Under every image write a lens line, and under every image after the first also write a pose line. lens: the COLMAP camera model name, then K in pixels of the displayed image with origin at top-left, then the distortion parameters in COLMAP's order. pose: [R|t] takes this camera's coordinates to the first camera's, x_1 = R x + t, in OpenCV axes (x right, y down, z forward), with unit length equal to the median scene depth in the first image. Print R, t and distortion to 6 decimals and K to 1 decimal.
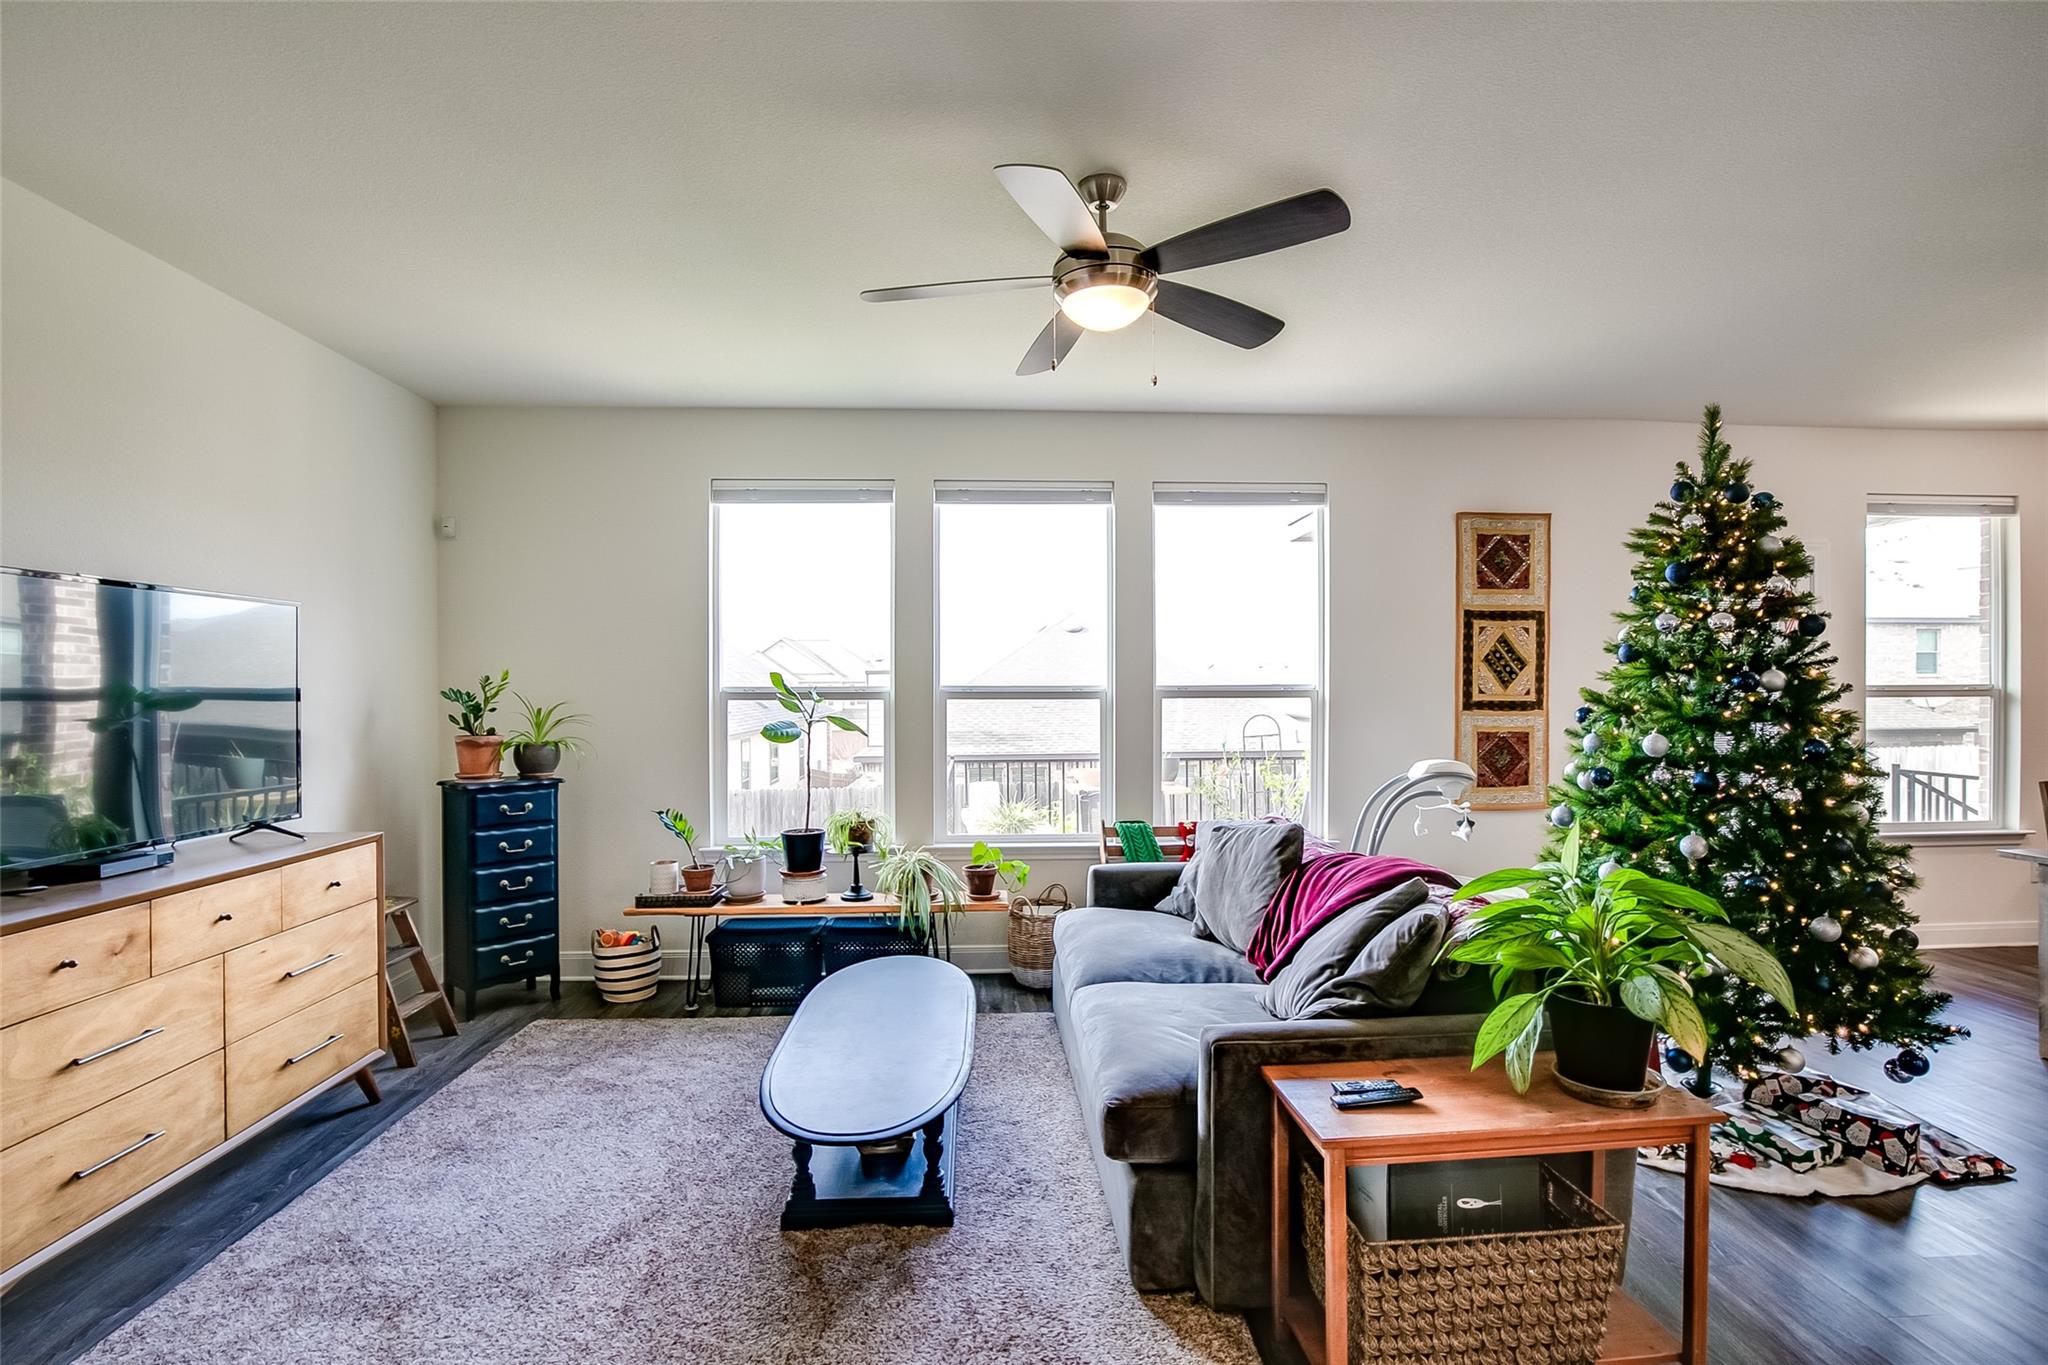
lens RADIAL K [[986.9, 0, 1023.6], [0, 986.9, 691.3], [0, 0, 1]] dist [-0.038486, 0.008857]
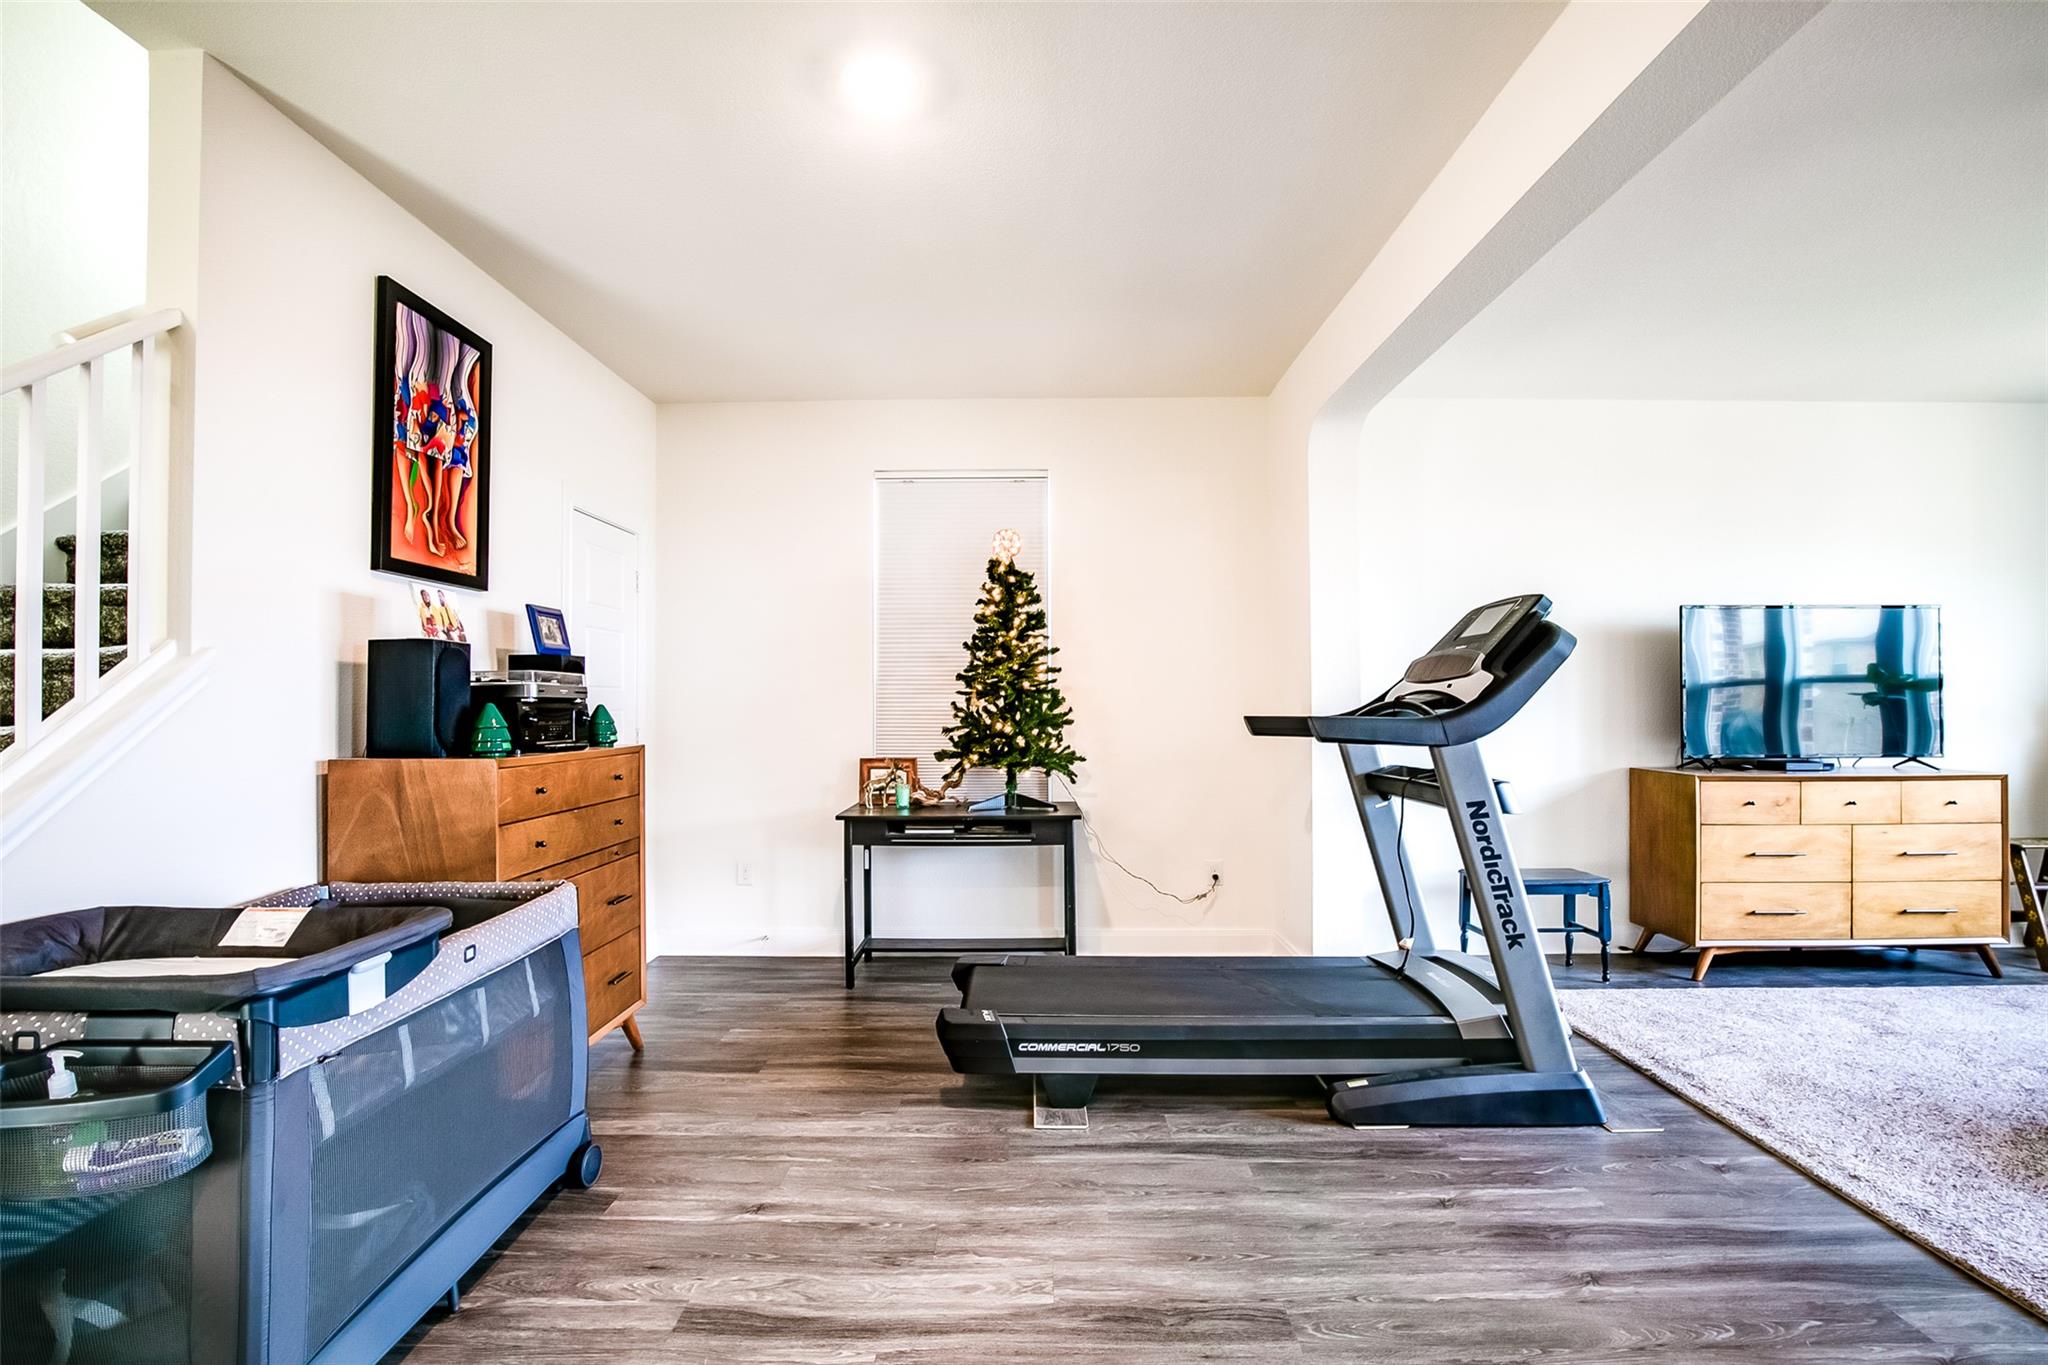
lens RADIAL K [[937.3, 0, 1025.5], [0, 937.3, 688.7], [0, 0, 1]] dist [-0.037091, 0.007450]
pose [[-0.066349, -0.008898, -0.997757, 0.642336], [-0.001607, 0.999960, -0.008810, 0.044012], [0.997795, 0.001019, -0.066361, -0.240398]]
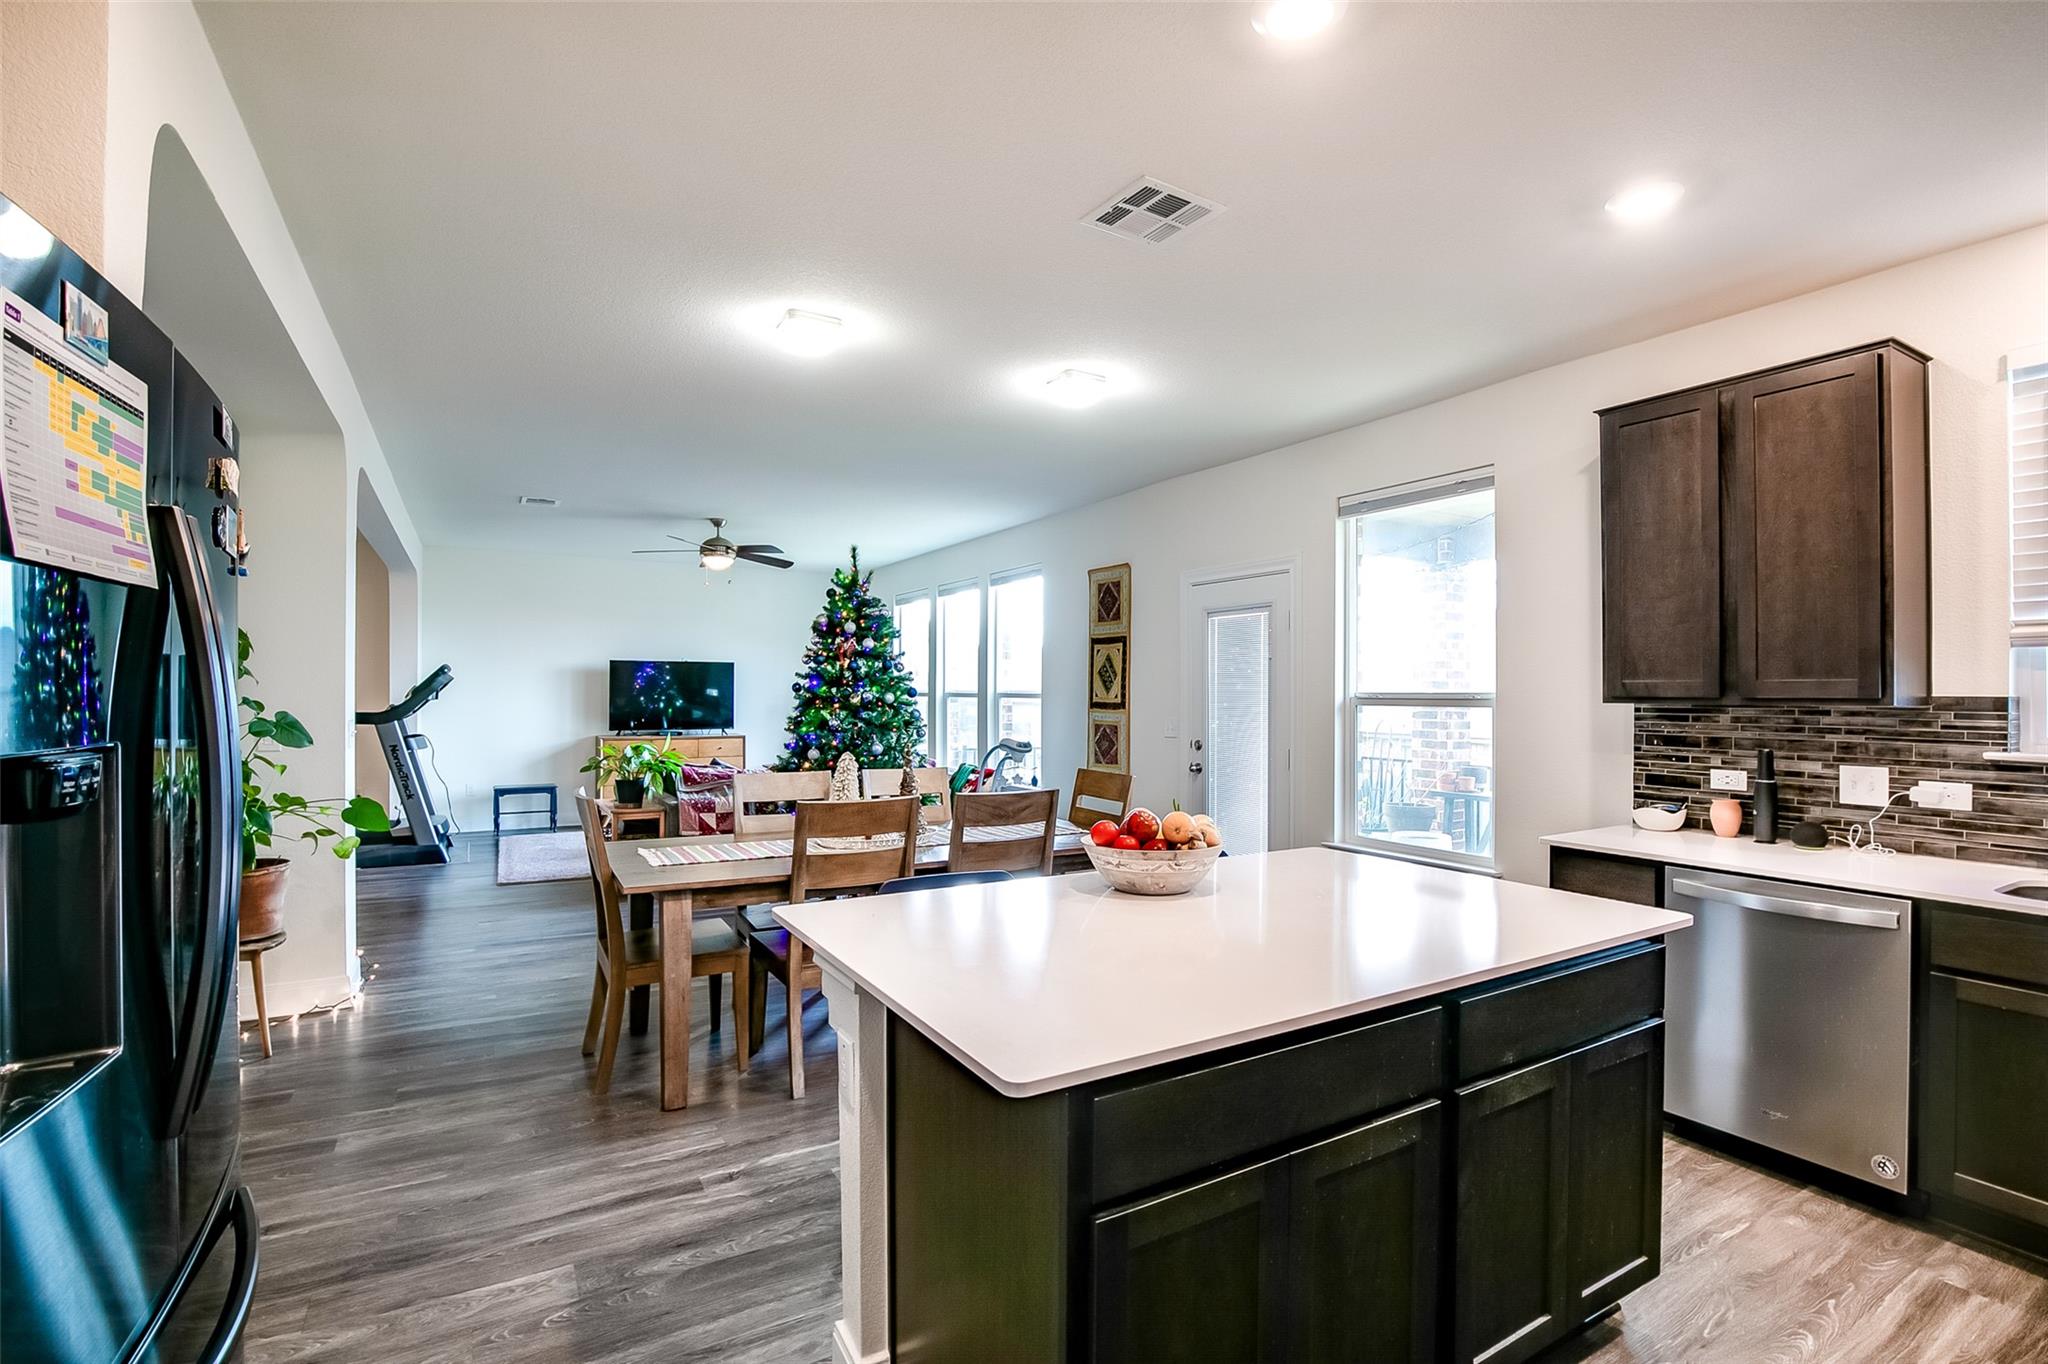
lens RADIAL K [[937.3, 0, 1025.5], [0, 937.3, 688.2], [0, 0, 1]] dist [-0.037091, 0.007450]
pose [[0.457744, 0.005074, -0.889069, 2.390161], [-0.010340, 0.999946, 0.000383, -0.013857], [0.889024, 0.009017, 0.457772, 0.426506]]
